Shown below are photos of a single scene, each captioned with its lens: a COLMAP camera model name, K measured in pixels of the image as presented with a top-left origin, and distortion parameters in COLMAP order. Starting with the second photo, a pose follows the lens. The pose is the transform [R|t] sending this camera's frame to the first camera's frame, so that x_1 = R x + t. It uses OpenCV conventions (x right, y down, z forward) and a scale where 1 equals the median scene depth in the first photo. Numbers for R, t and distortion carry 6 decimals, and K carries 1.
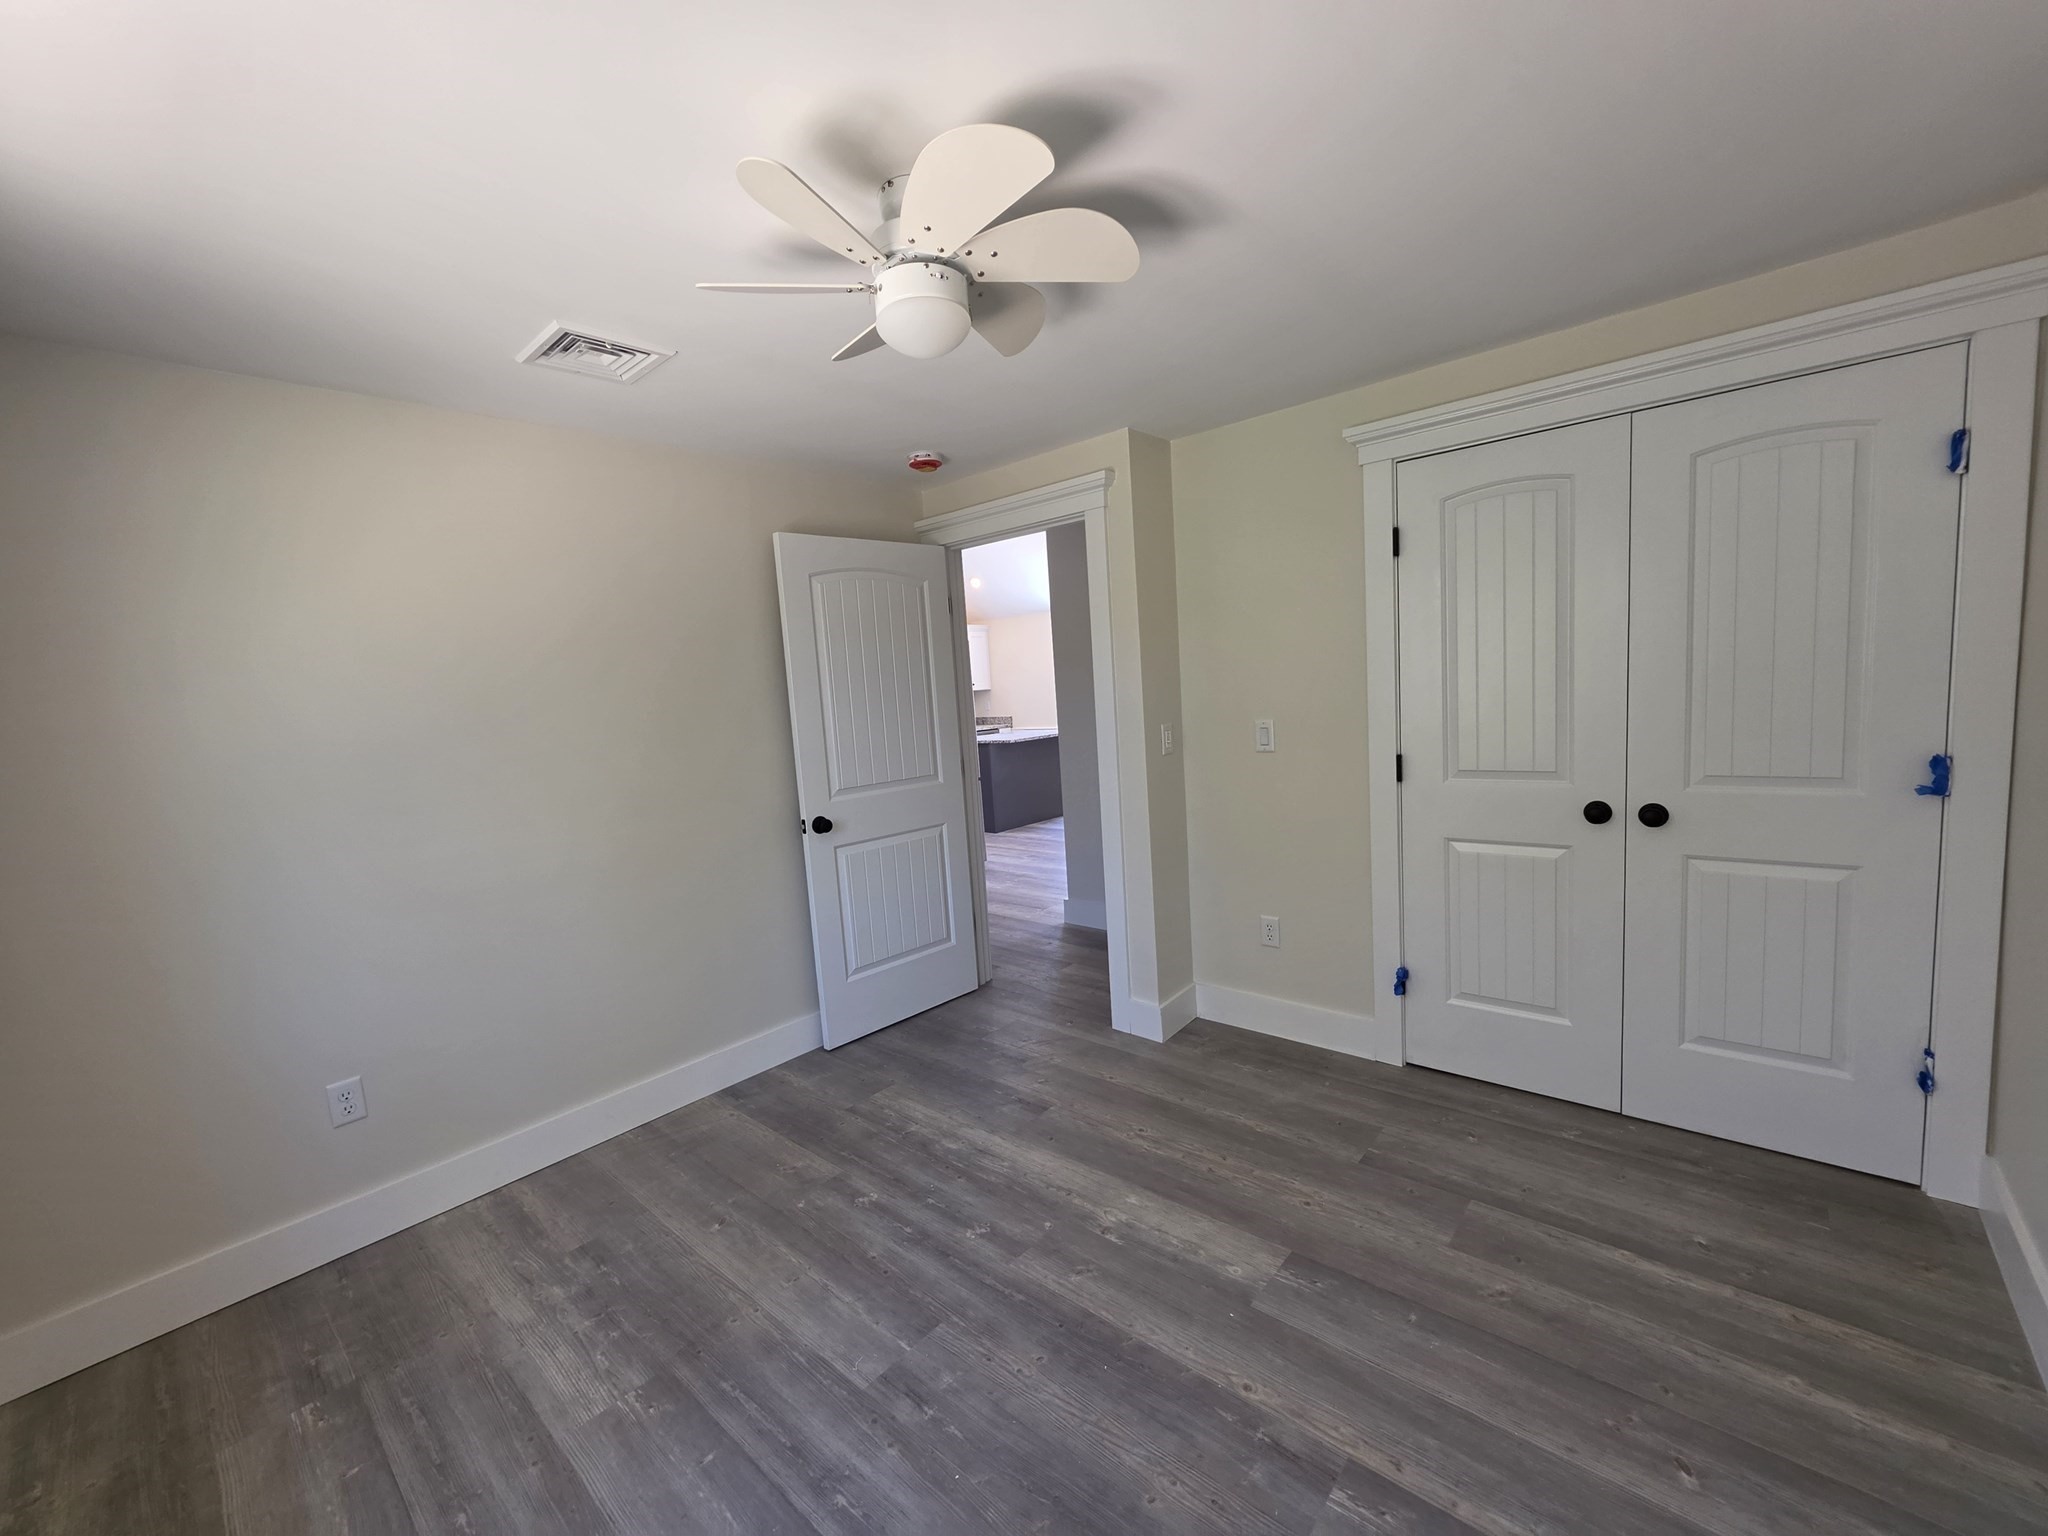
lens RADIAL K [[825.6, 0, 1019.0], [0, 825.6, 775.4], [0, 0, 1]] dist [-0.002004, -0.000017]
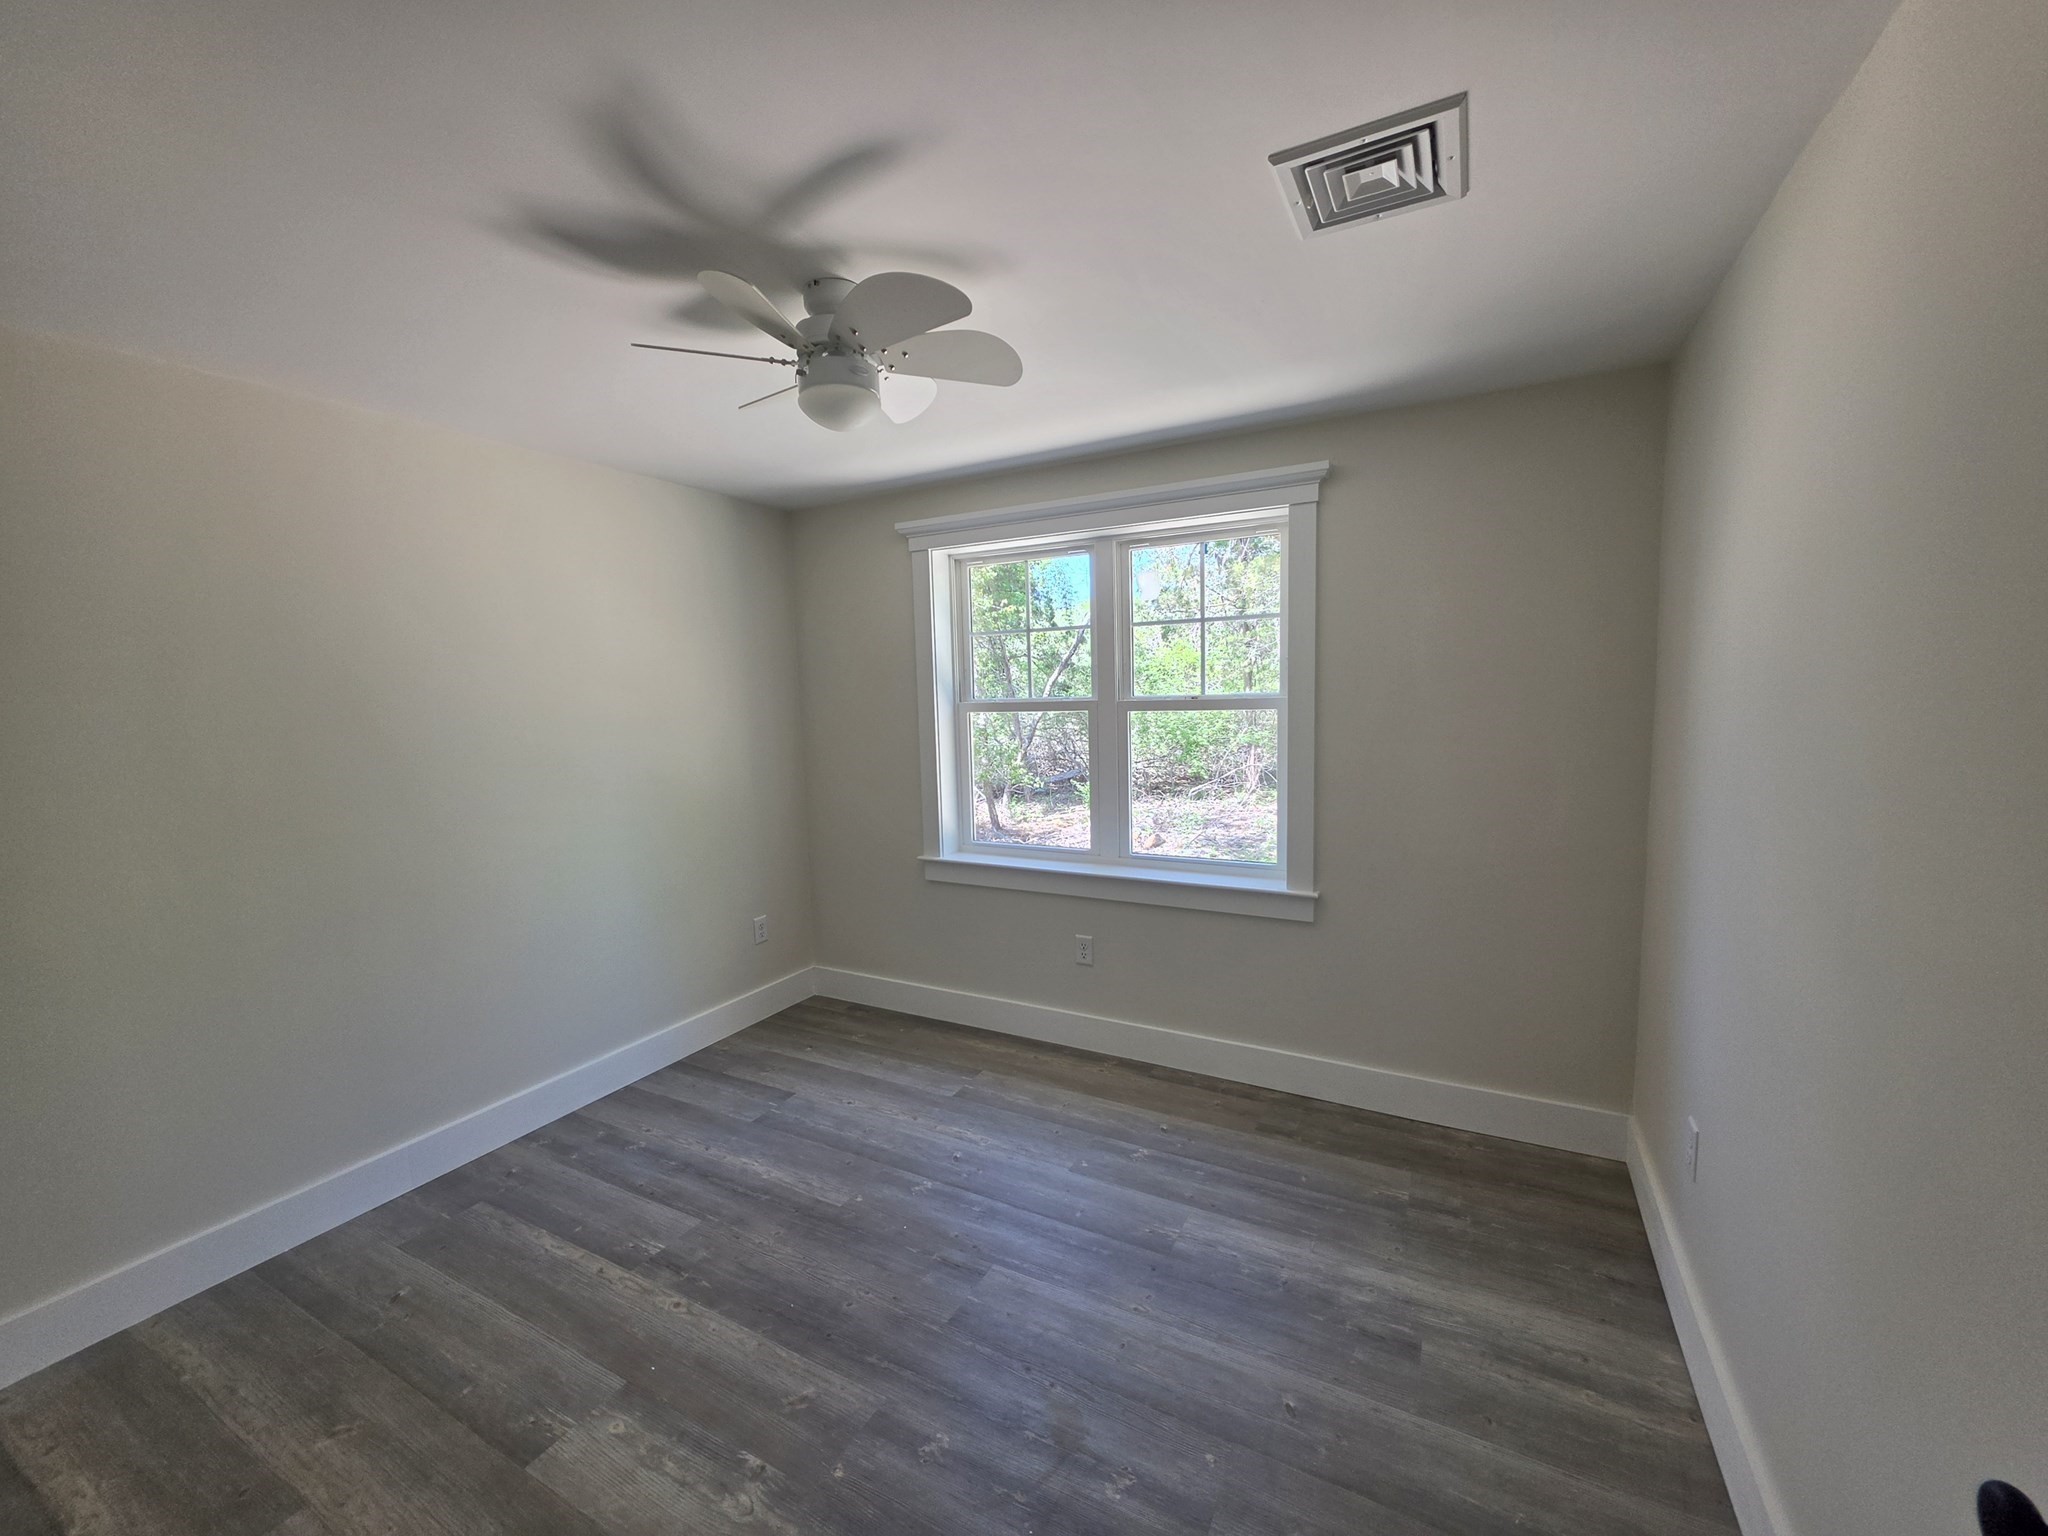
lens RADIAL K [[825.6, 0, 1019.0], [0, 825.6, 775.4], [0, 0, 1]] dist [-0.002004, -0.000017]
pose [[-0.970406, 0.114787, -0.212455, -0.041898], [0.065445, 0.971886, 0.226176, -0.238532], [0.232444, 0.205578, -0.950635, 1.902511]]
